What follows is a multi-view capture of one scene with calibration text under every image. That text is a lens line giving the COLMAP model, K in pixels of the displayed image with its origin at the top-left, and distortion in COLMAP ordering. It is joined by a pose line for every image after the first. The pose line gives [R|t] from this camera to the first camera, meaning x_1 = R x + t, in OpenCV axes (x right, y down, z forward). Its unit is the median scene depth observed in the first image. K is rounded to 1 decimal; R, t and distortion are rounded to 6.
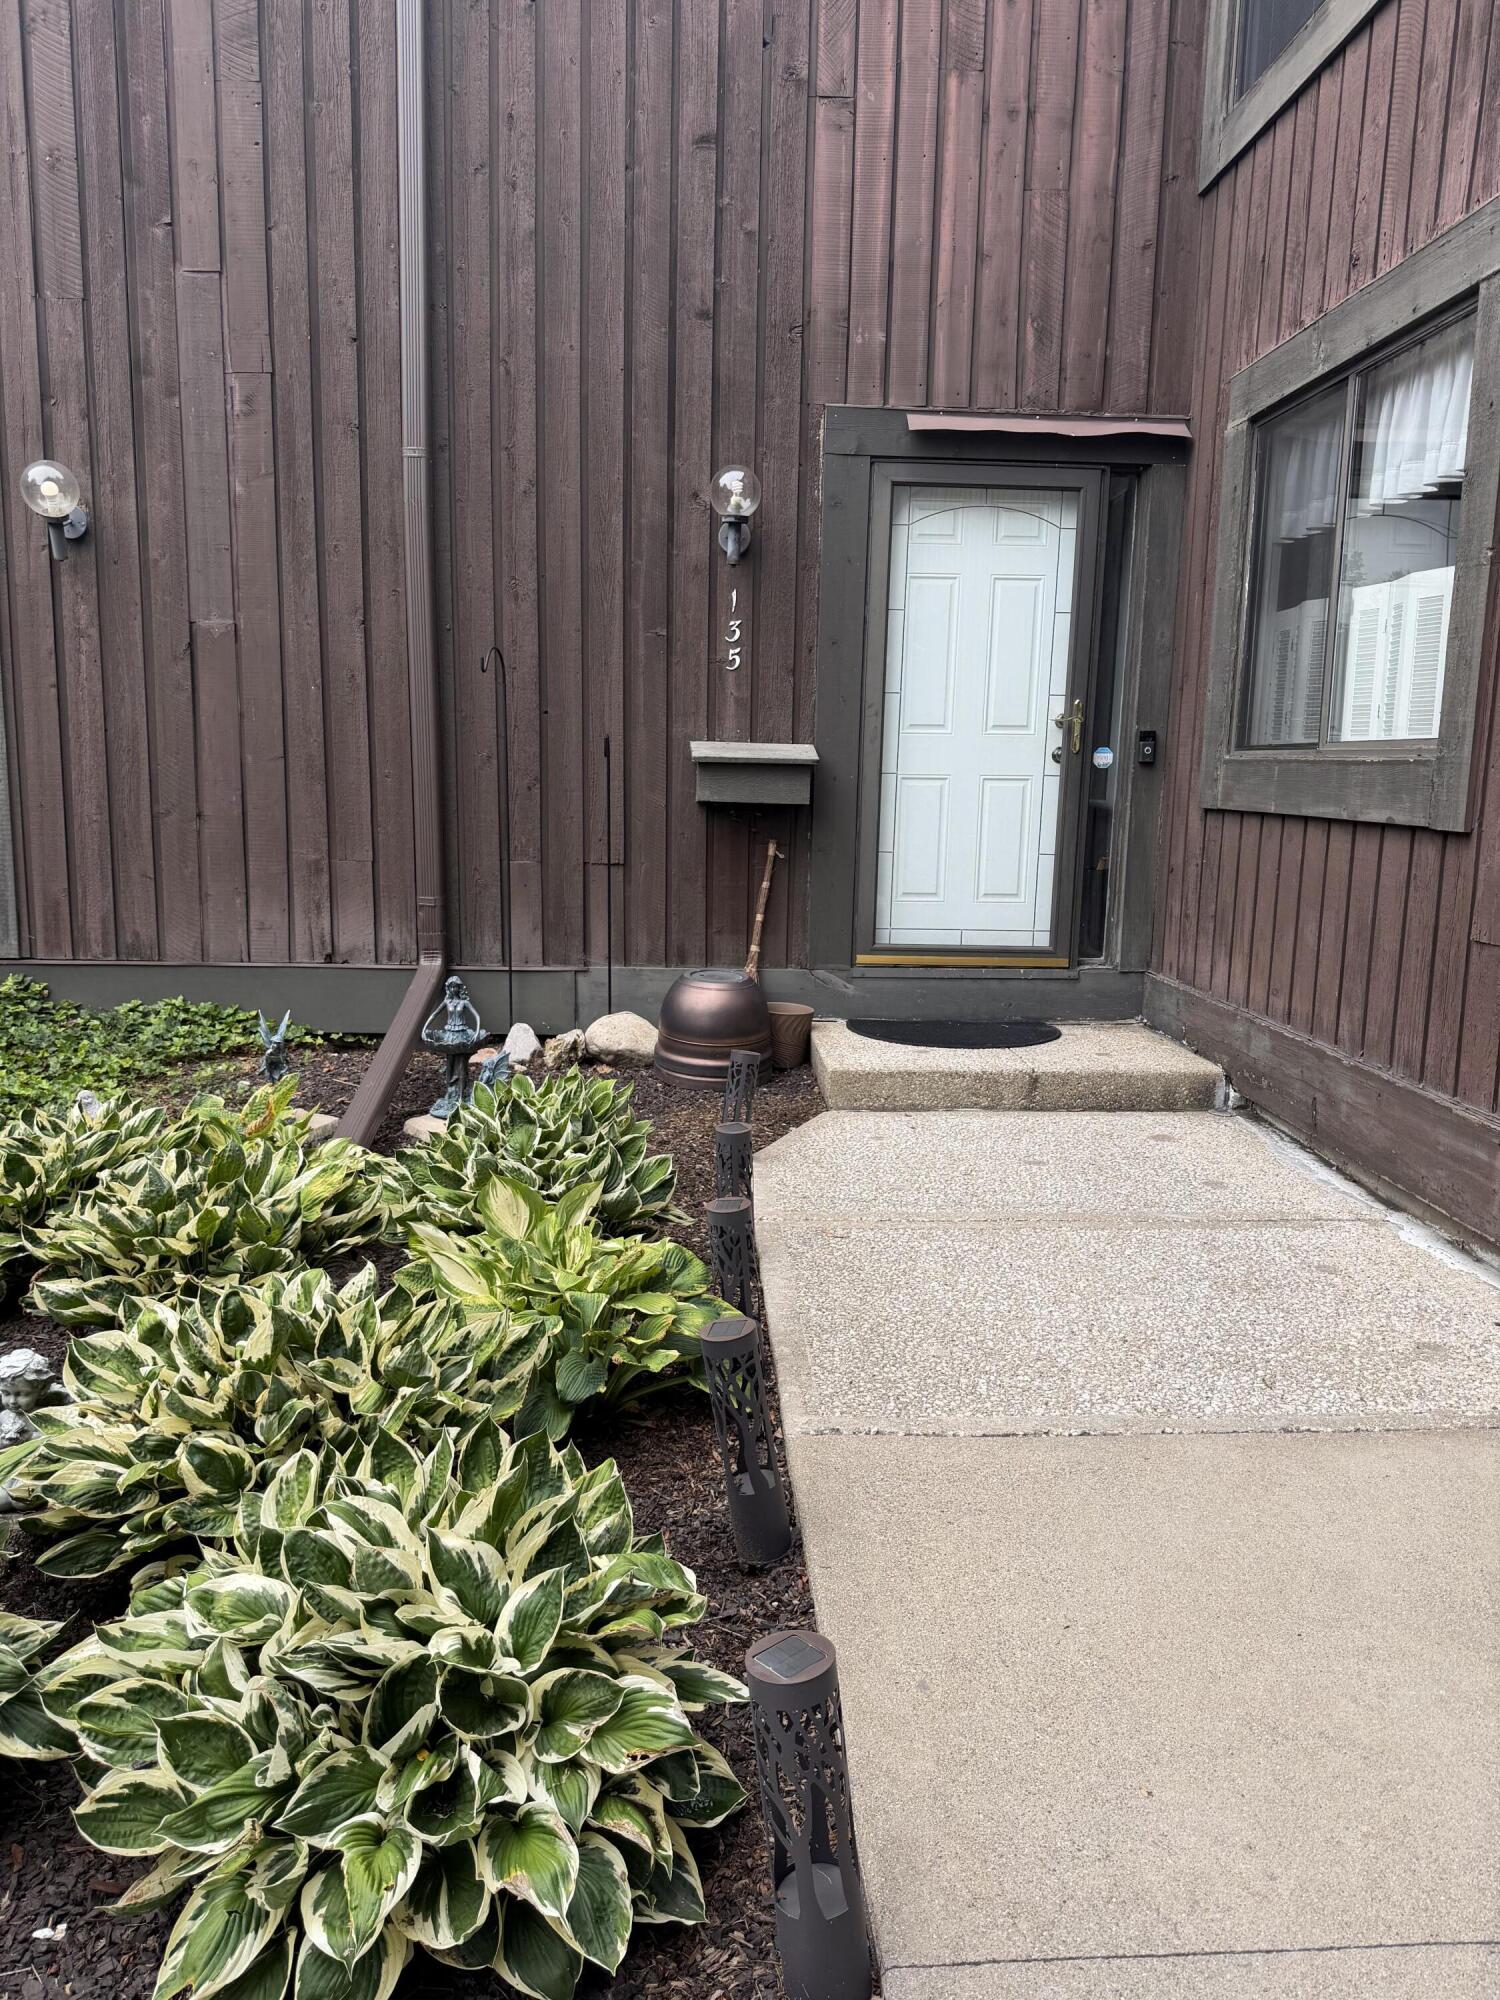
lens RADIAL K [[1401.5, 0, 746.3], [0, 1401.5, 1008.6], [0, 0, 1]] dist [0.027681, -0.041310]
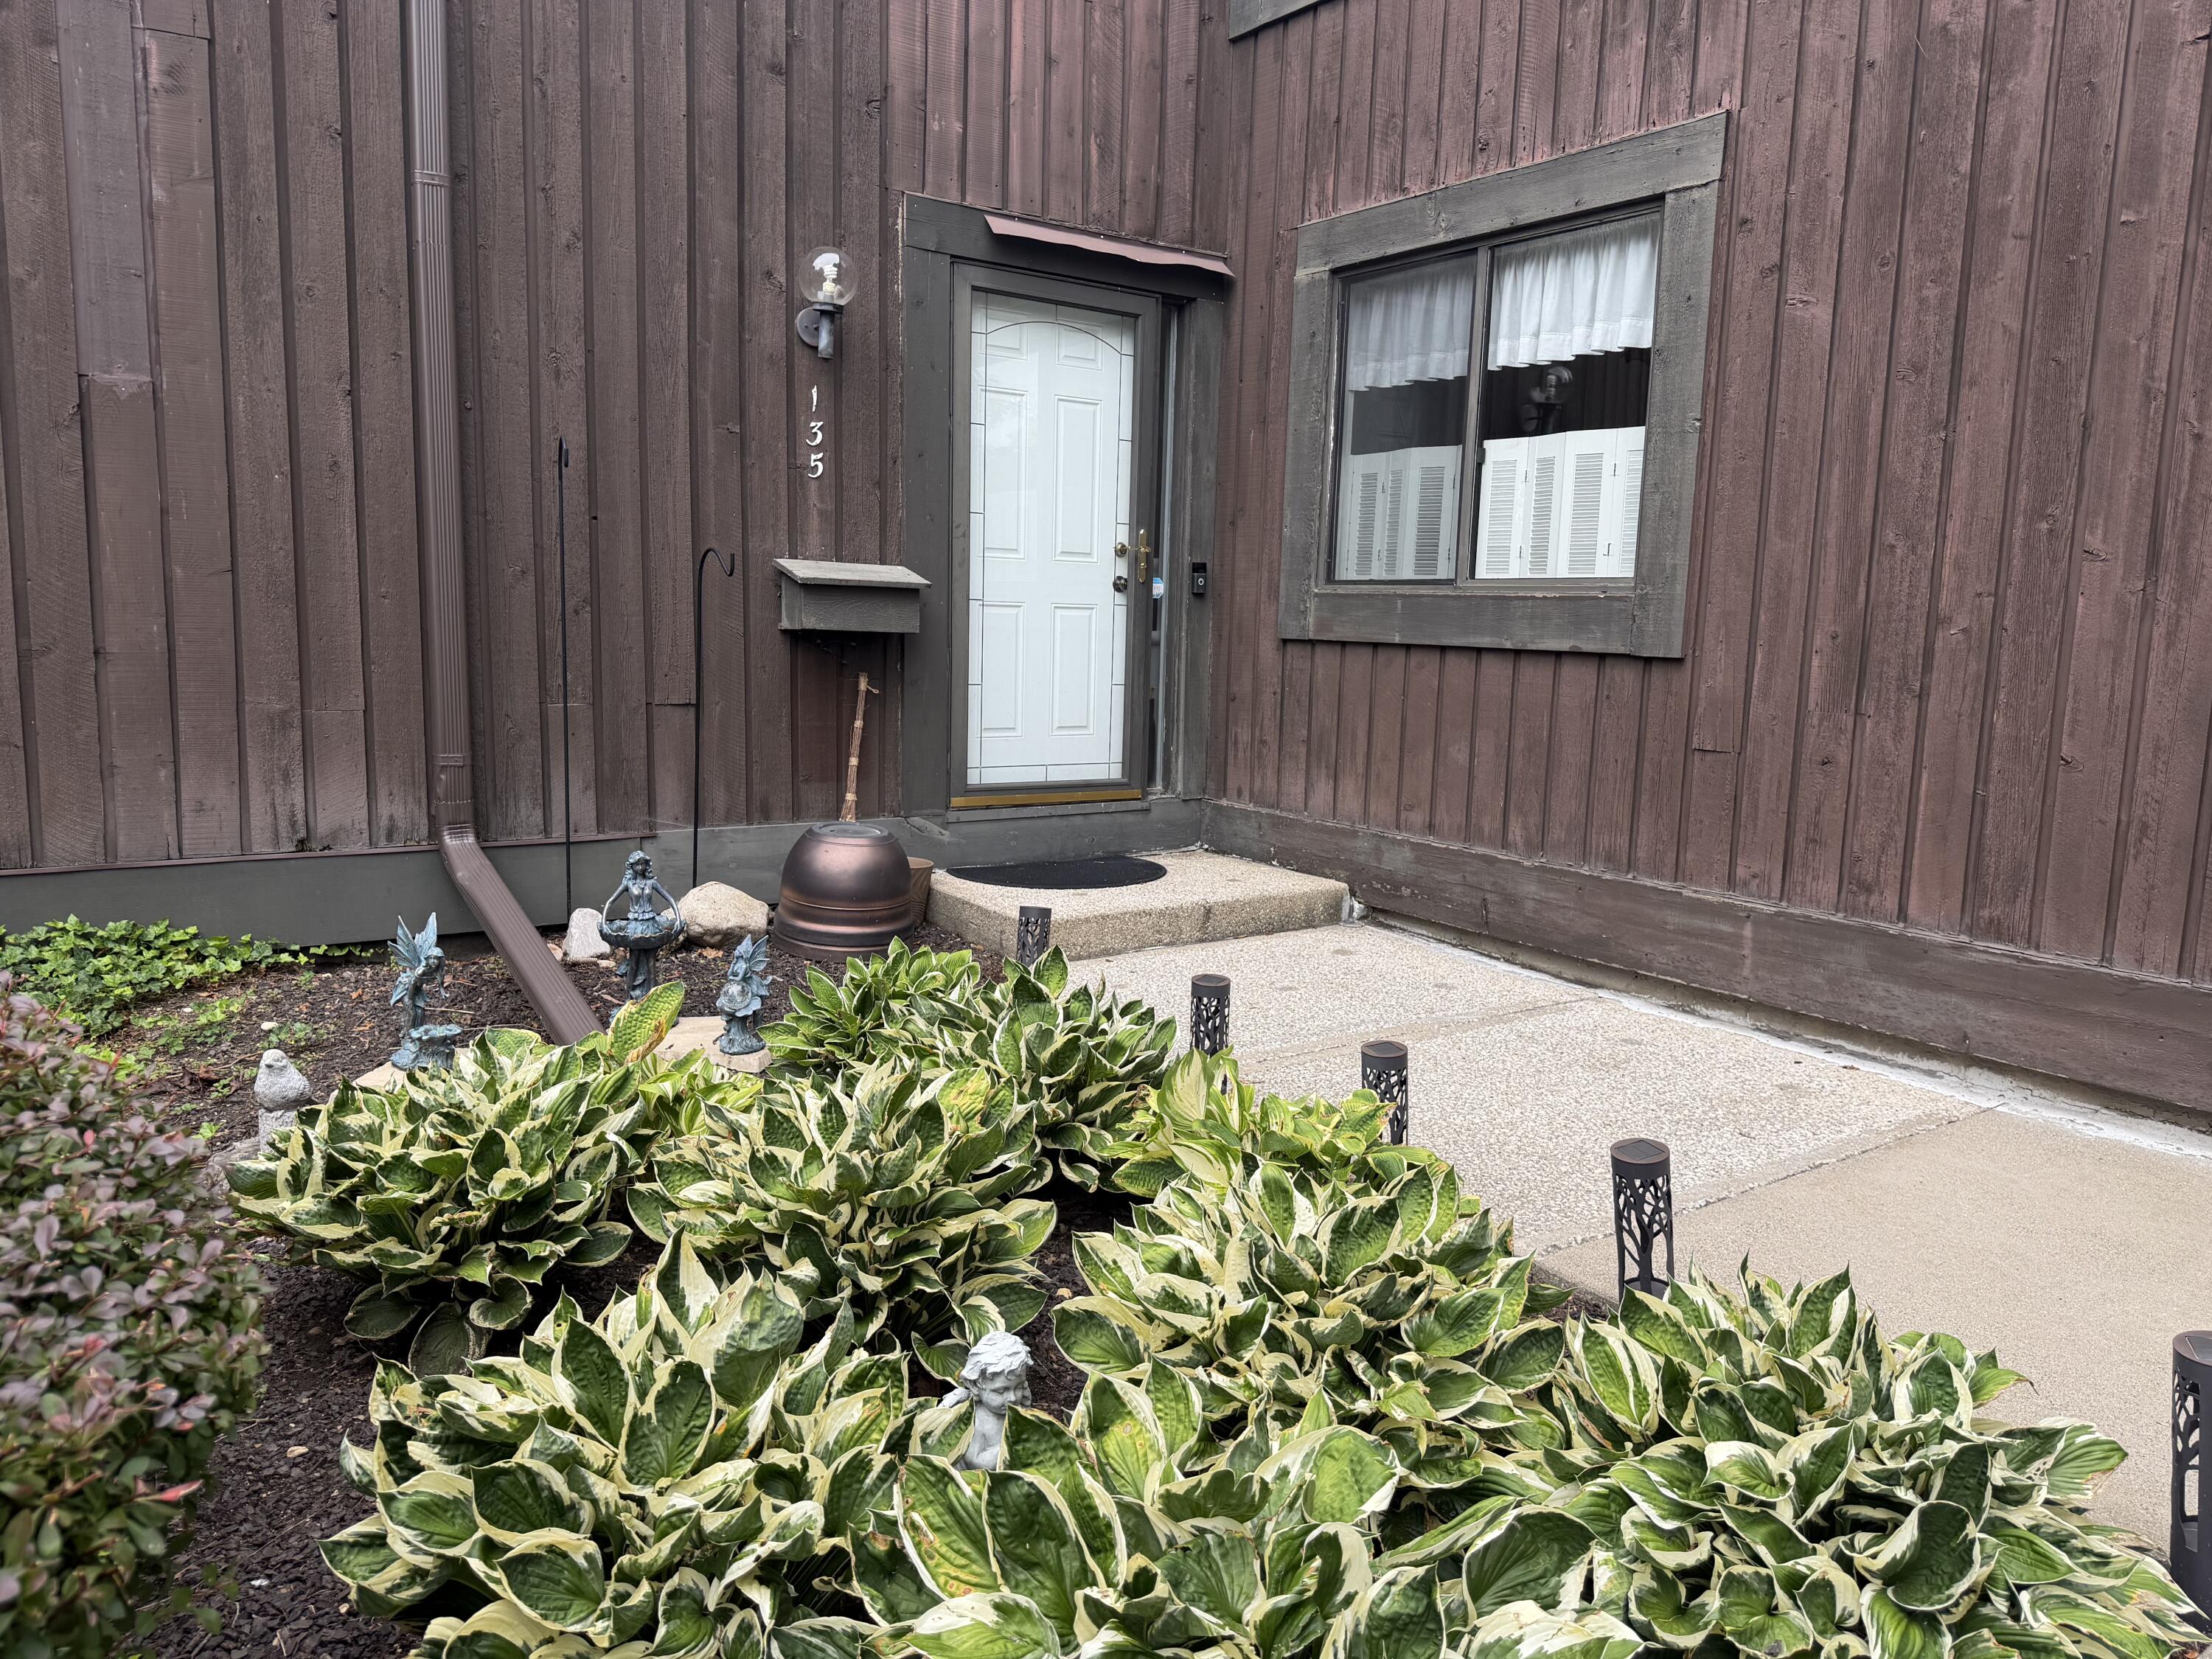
lens RADIAL K [[1550.1, 0, 1128.6], [0, 1550.1, 834.9], [0, 0, 1]] dist [0.027681, -0.041310]
pose [[0.848922, -0.071516, 0.523658, -0.372983], [0.077179, 0.996956, 0.011036, -0.017537], [-0.522853, 0.031047, 0.851857, 0.086305]]
